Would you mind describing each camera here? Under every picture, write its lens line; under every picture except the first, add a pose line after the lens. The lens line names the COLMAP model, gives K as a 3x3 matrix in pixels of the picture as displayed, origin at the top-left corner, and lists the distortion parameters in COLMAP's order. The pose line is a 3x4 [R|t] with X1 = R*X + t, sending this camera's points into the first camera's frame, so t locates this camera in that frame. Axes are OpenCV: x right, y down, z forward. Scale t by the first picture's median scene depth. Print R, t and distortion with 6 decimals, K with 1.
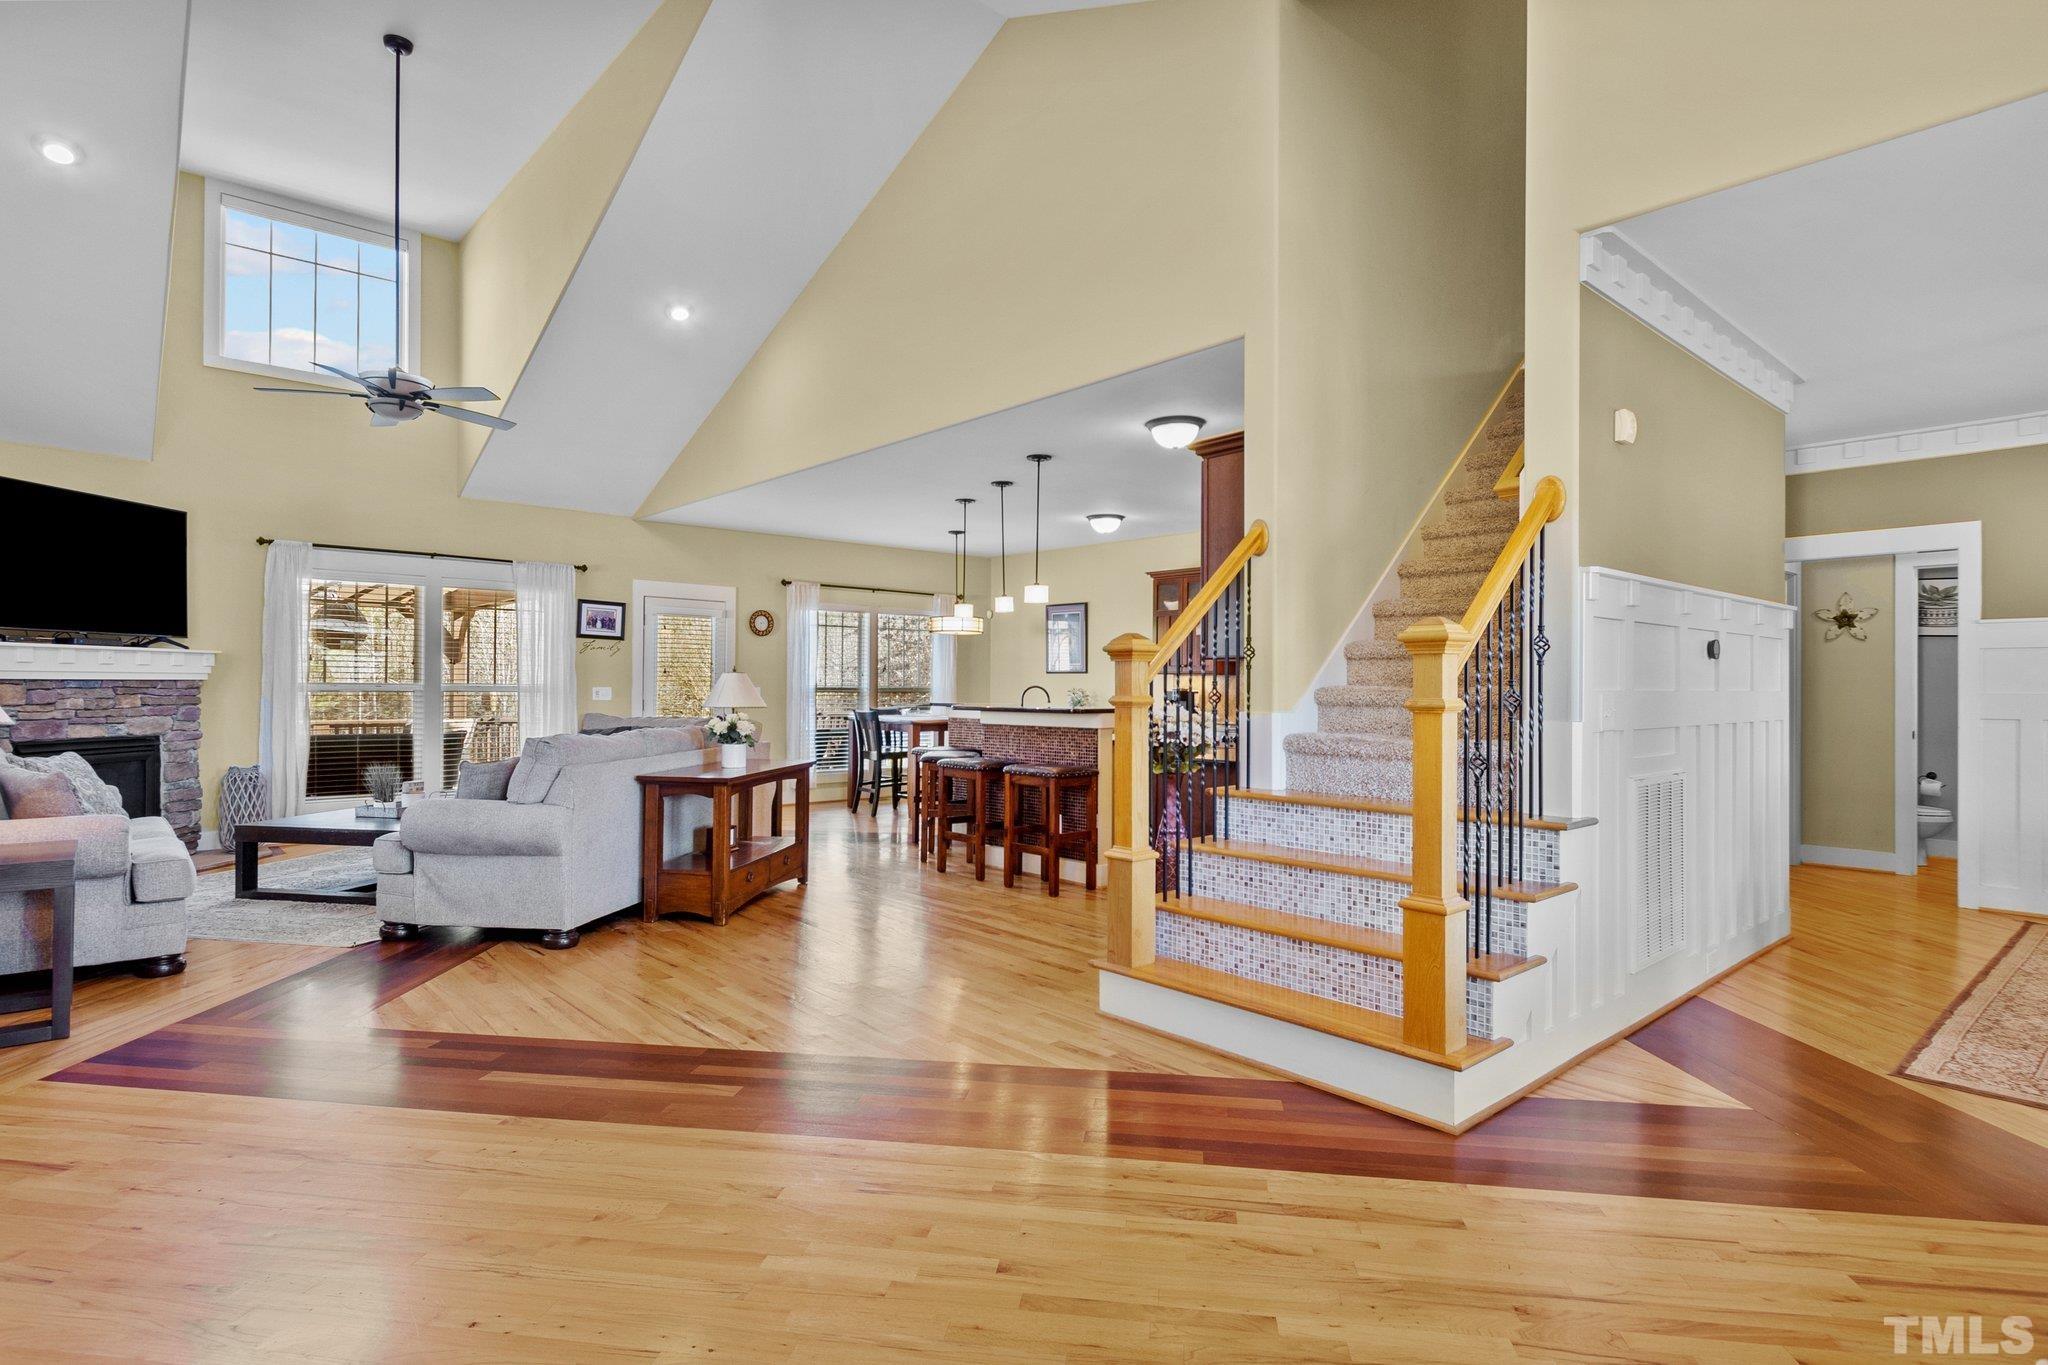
lens RADIAL K [[1031.9, 0, 1019.1], [0, 1031.9, 686.4], [0, 0, 1]] dist [0.015589, -0.004924]
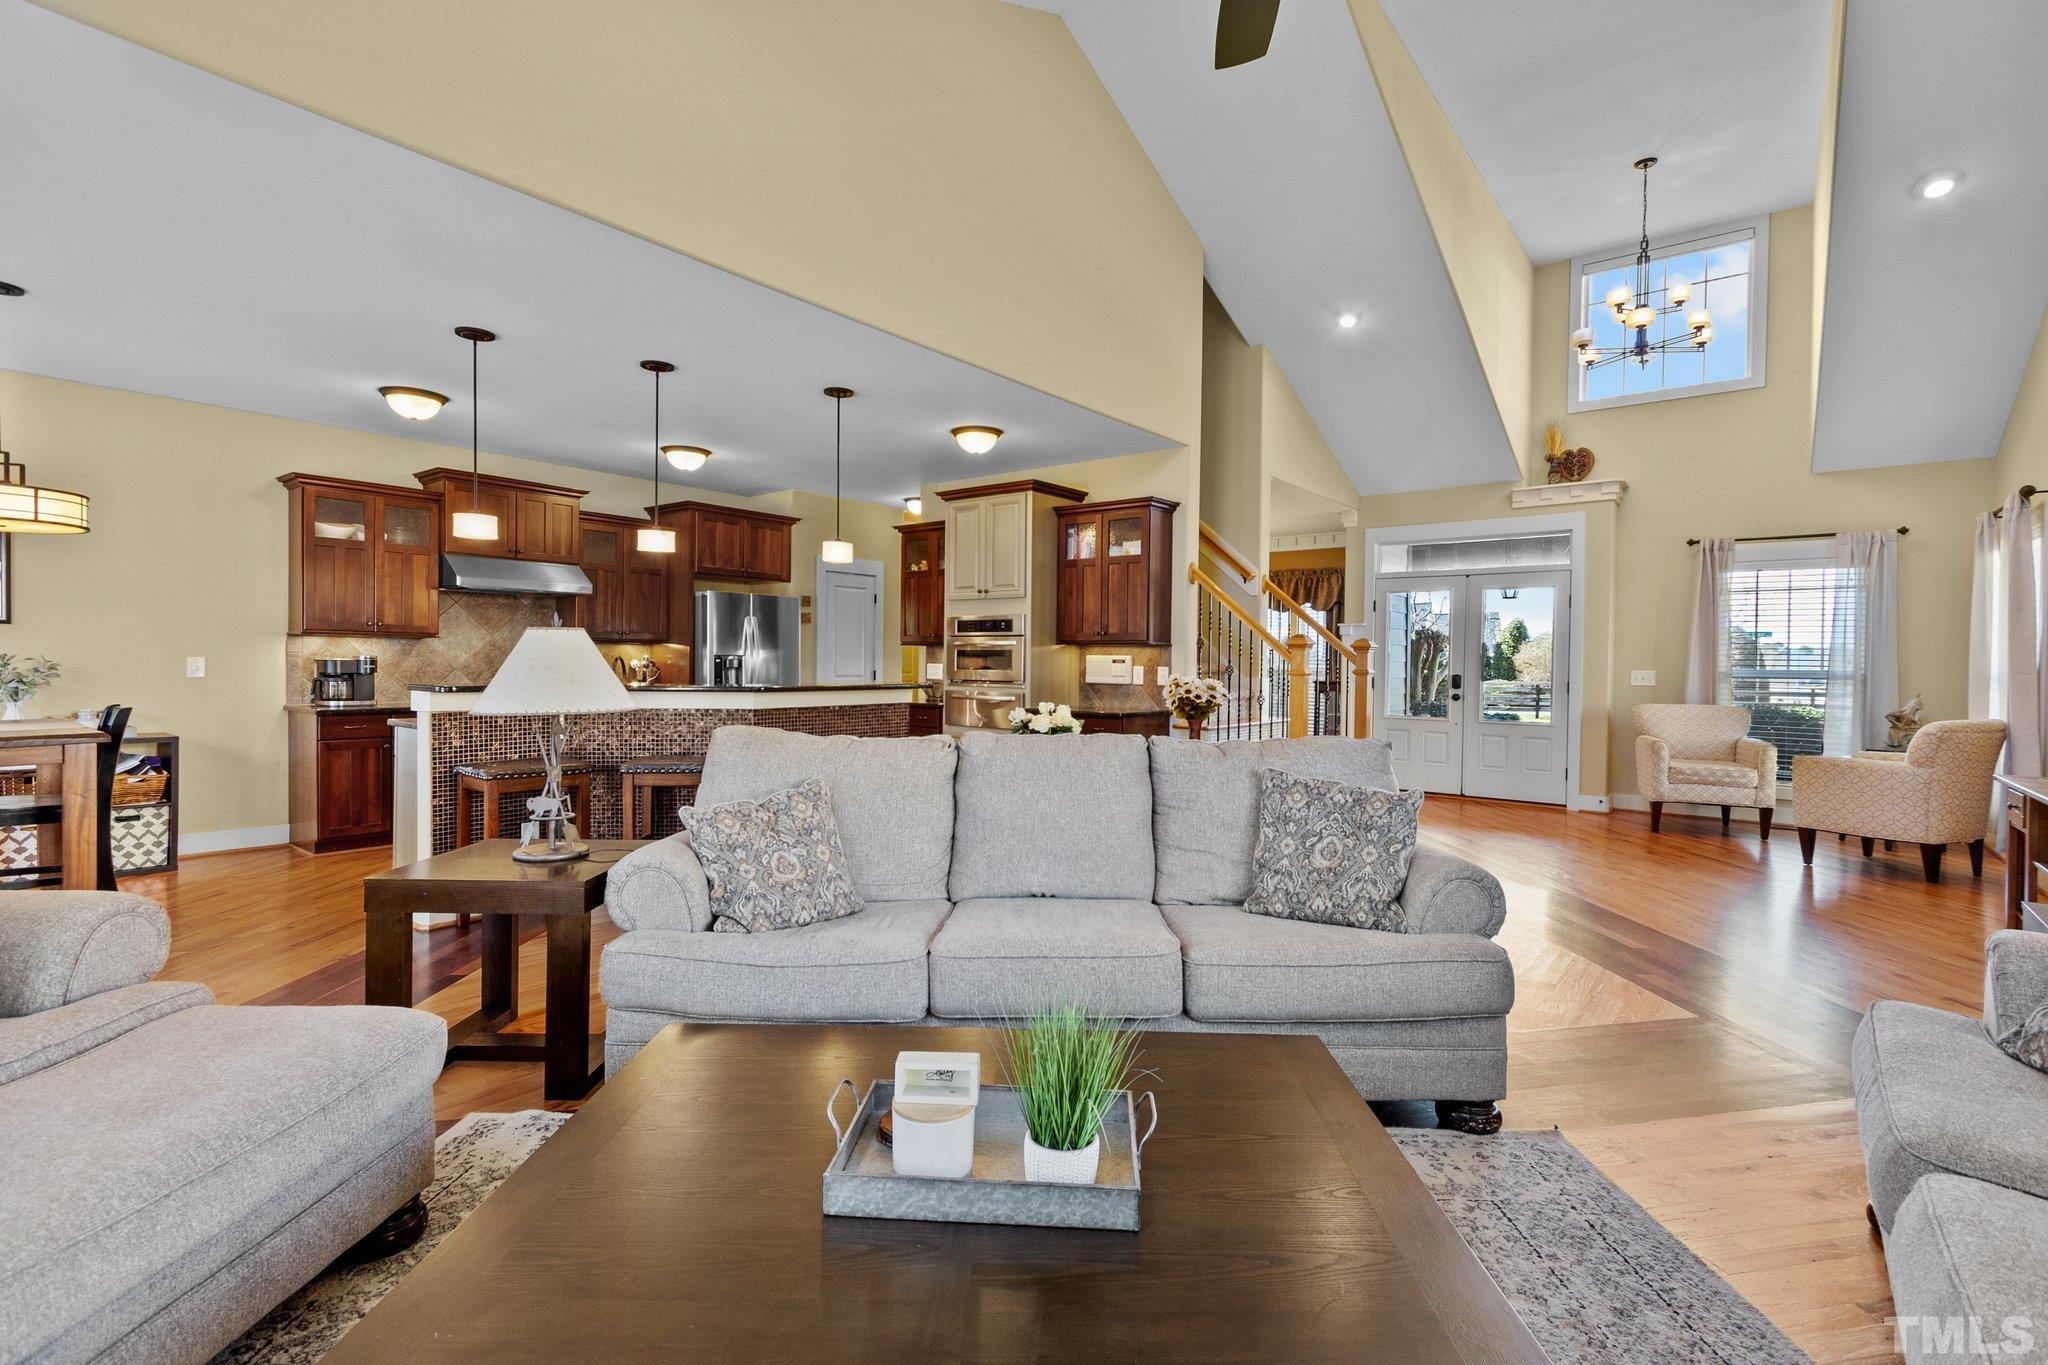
lens RADIAL K [[944.9, 0, 1020.8], [0, 944.9, 676.5], [0, 0, 1]] dist [0.015518, -0.004836]
pose [[-0.160821, -0.025266, 0.986660, -0.750485], [-0.011225, 0.999654, 0.023769, -0.006623], [-0.986920, -0.007252, -0.161049, 0.928155]]
